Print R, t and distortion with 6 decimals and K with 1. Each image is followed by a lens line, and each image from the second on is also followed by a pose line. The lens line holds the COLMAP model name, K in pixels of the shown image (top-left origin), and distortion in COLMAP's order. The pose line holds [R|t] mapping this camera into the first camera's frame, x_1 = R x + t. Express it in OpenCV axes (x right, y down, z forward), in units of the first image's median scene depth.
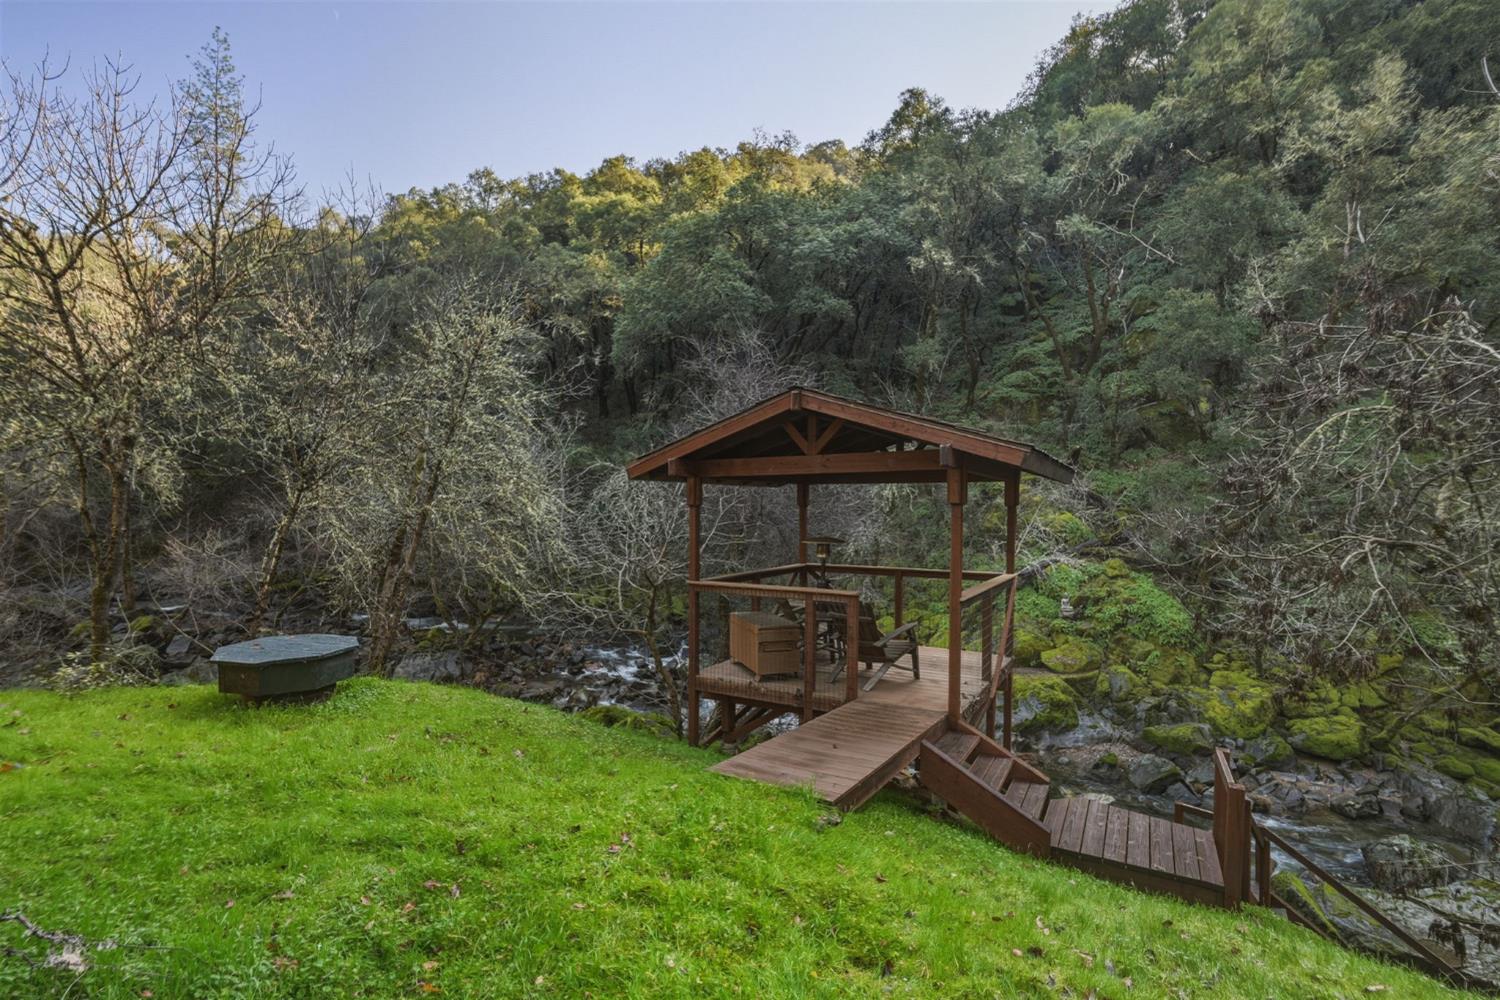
lens RADIAL K [[678.0, 0, 763.7], [0, 678.0, 510.7], [0, 0, 1]] dist [-0.000792, -0.000164]
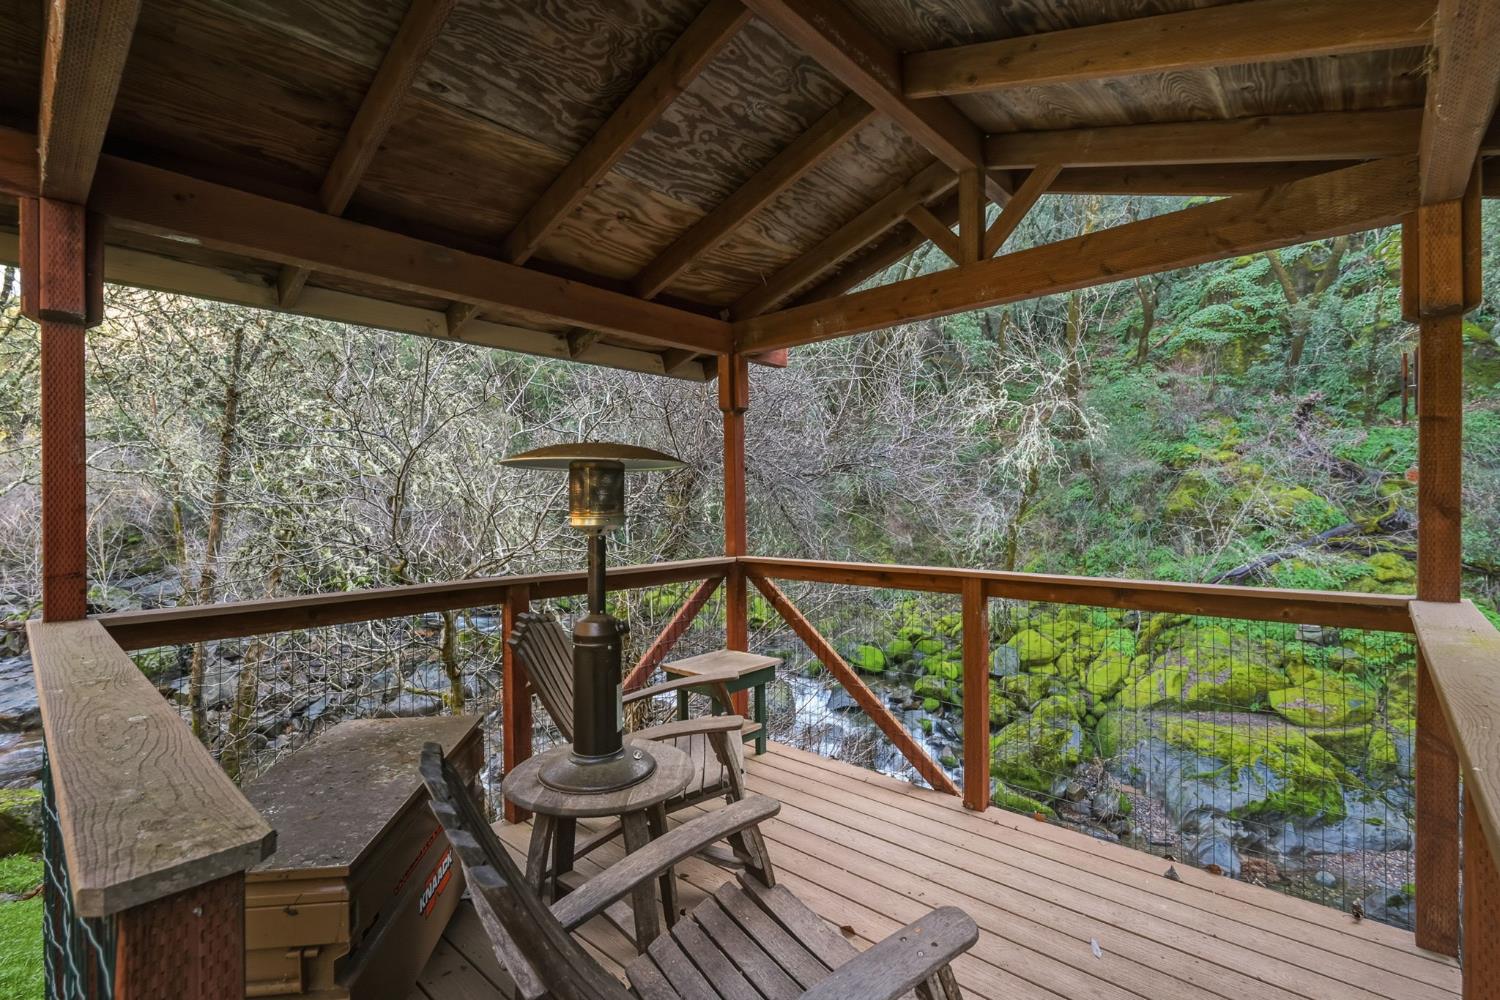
lens RADIAL K [[678.0, 0, 763.7], [0, 678.0, 510.7], [0, 0, 1]] dist [-0.000792, -0.000164]
pose [[0.978530, -0.014463, -0.205594, 0.057885], [0.015271, 0.999881, 0.002340, 0.018929], [0.205536, -0.005429, 0.978635, 0.232784]]
